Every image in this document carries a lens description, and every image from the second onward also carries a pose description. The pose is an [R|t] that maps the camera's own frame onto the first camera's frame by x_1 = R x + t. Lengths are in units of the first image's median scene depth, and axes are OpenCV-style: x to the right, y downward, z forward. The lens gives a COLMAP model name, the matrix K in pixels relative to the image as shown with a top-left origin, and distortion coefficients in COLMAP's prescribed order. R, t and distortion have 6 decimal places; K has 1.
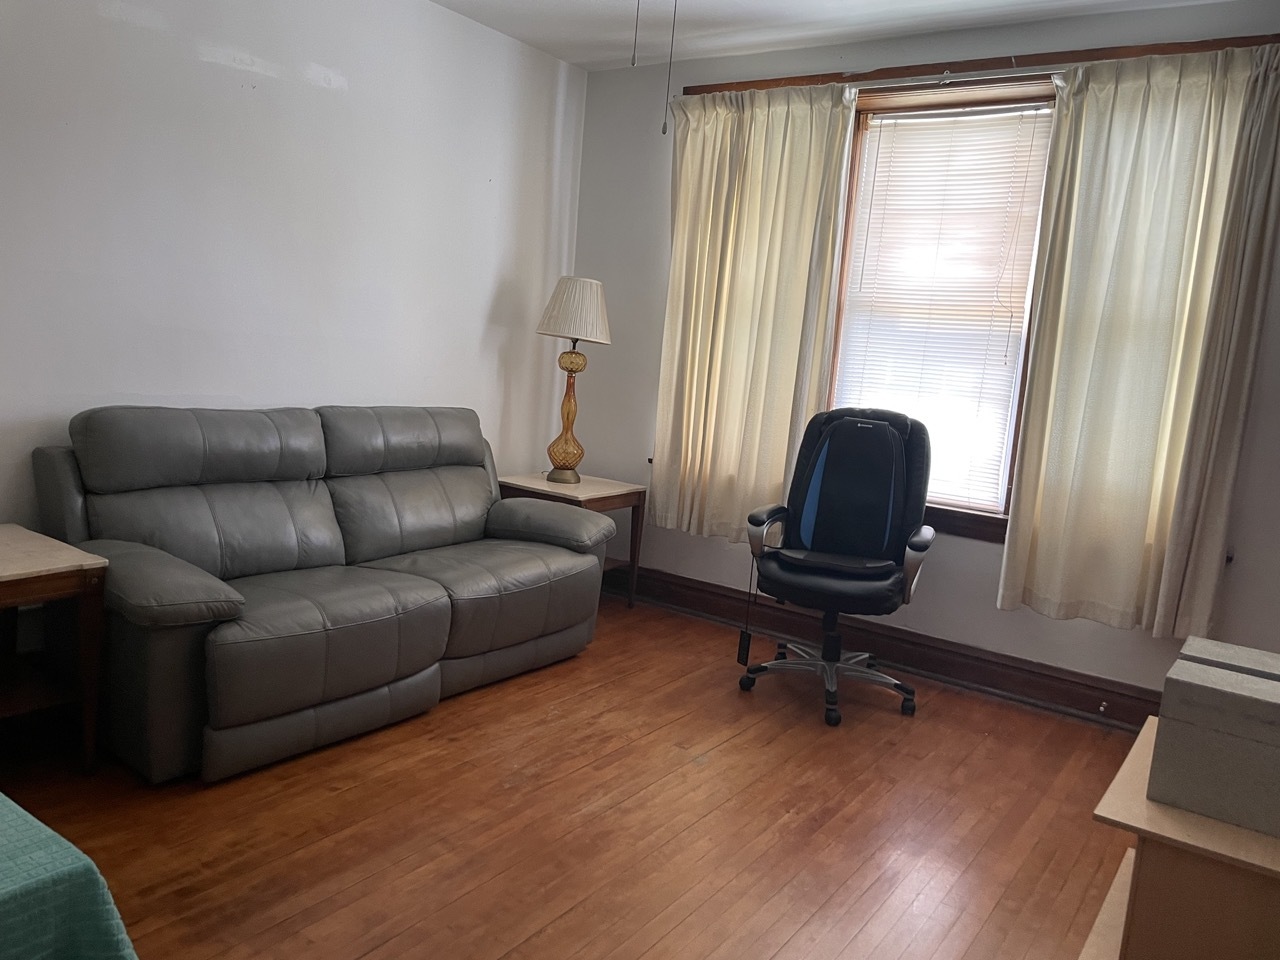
lens RADIAL K [[965.4, 0, 633.5], [0, 965.4, 469.1], [0, 0, 1]] dist [0.081479, -0.112253]
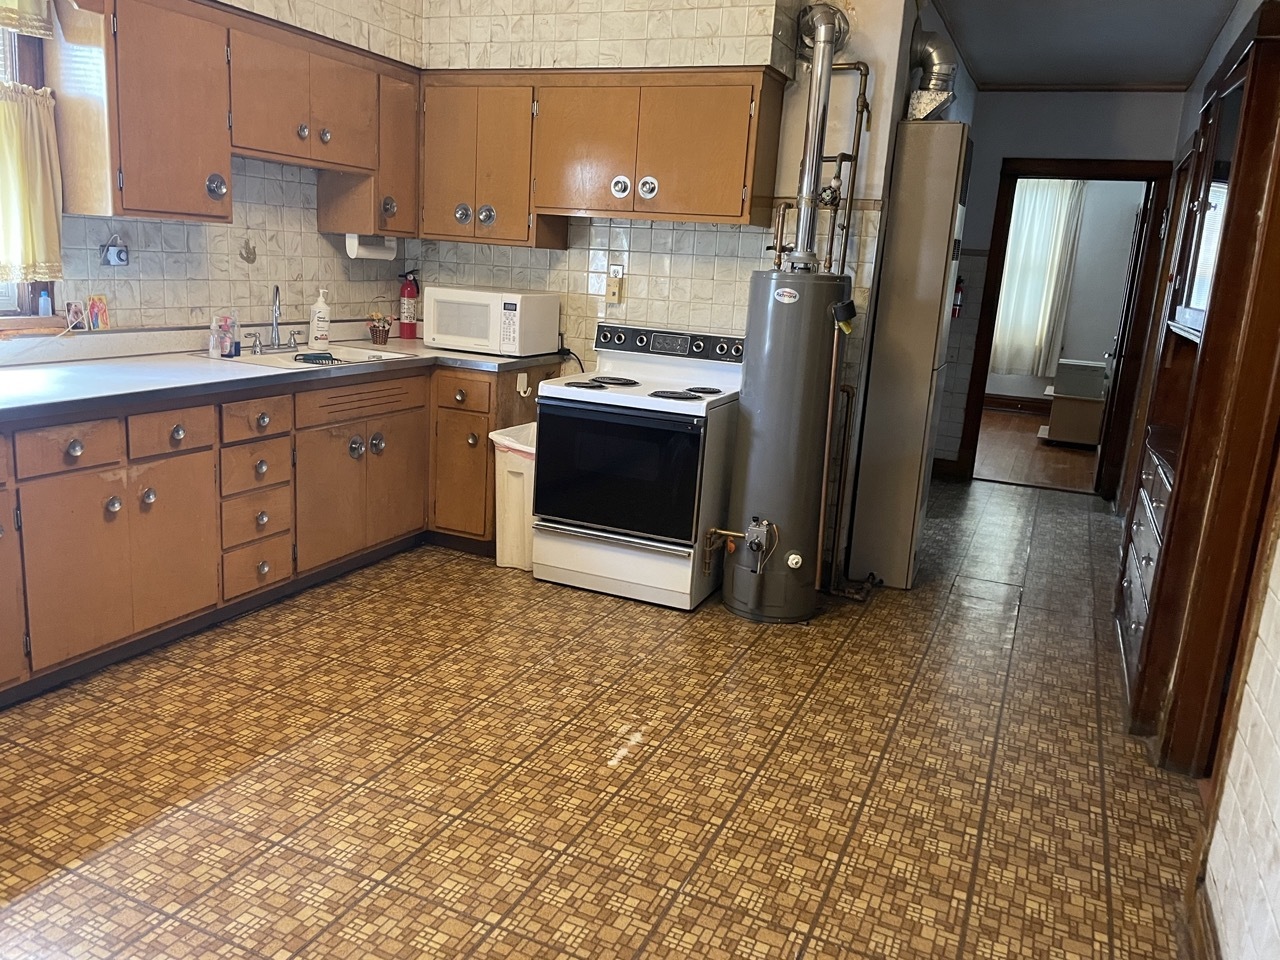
lens RADIAL K [[965.4, 0, 633.1], [0, 965.4, 478.4], [0, 0, 1]] dist [0.081479, -0.112253]
pose [[0.982168, -0.062157, 0.177436, -1.153506], [0.043394, 0.993232, 0.107734, 0.102043], [-0.182931, -0.098113, 0.978218, -1.601748]]
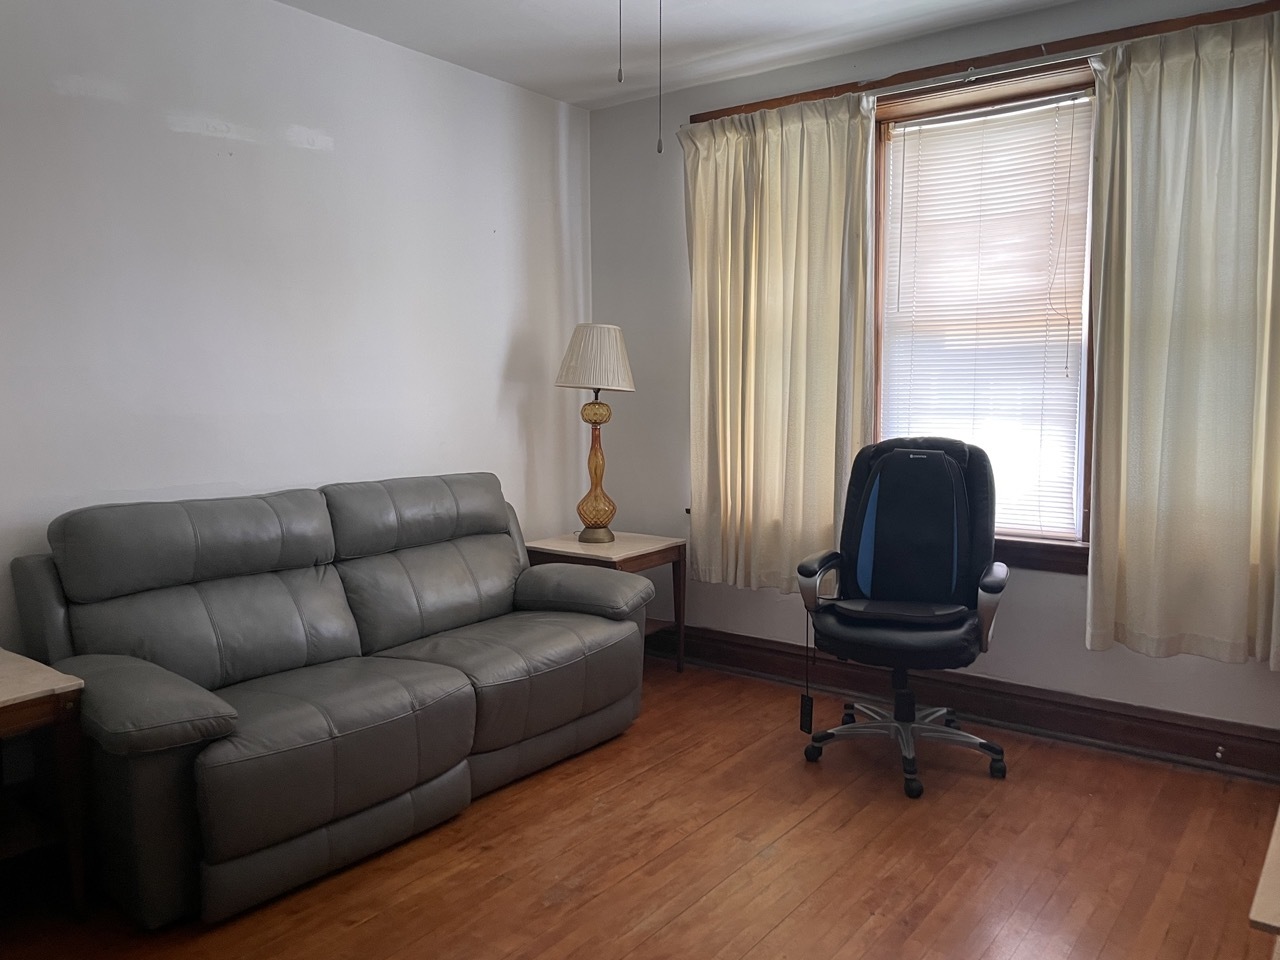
lens RADIAL K [[965.4, 0, 640.3], [0, 965.4, 467.1], [0, 0, 1]] dist [0.081479, -0.112253]
pose [[0.995777, -0.082297, -0.040687, 0.017288], [0.080296, 0.995586, -0.048582, -0.012703], [0.044506, 0.045110, 0.997990, 0.088047]]
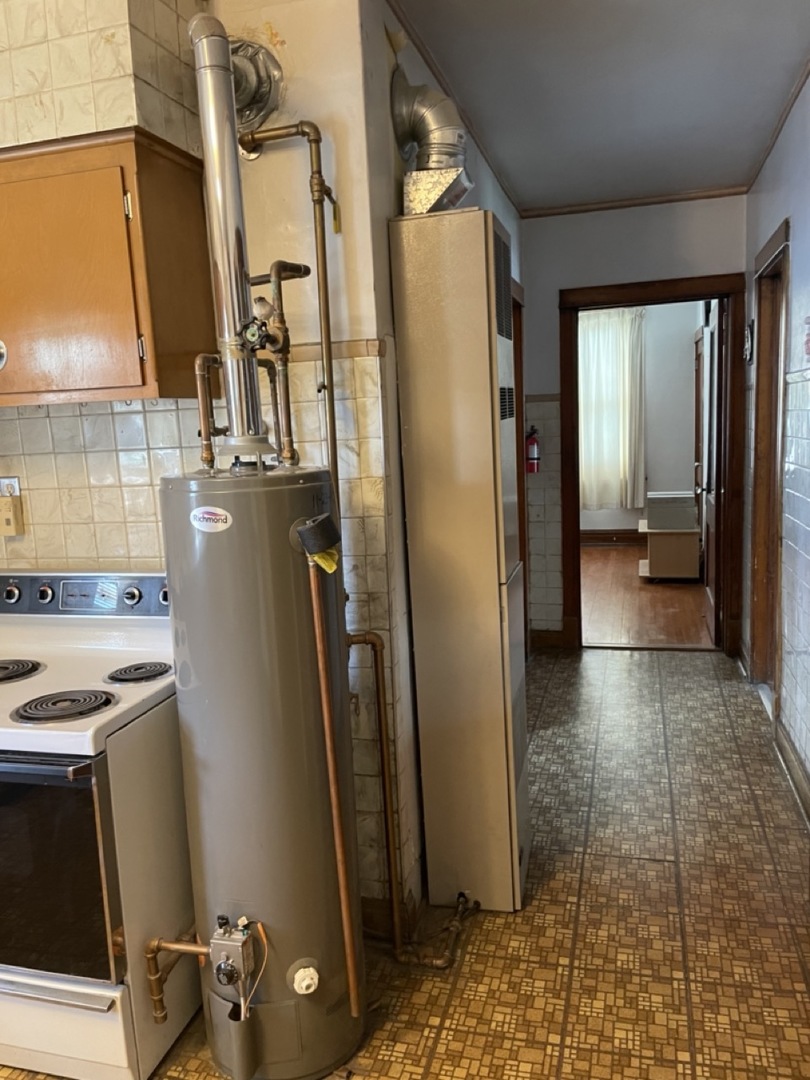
lens RADIAL K [[814.6, 0, 399.5], [0, 814.6, 549.0], [0, 0, 1]] dist [0.081479, -0.112253]
pose [[0.937358, -0.177184, 0.299944, -0.849287], [0.168614, 0.984178, 0.054441, 0.038343], [-0.304844, -0.000456, 0.952402, -1.104058]]
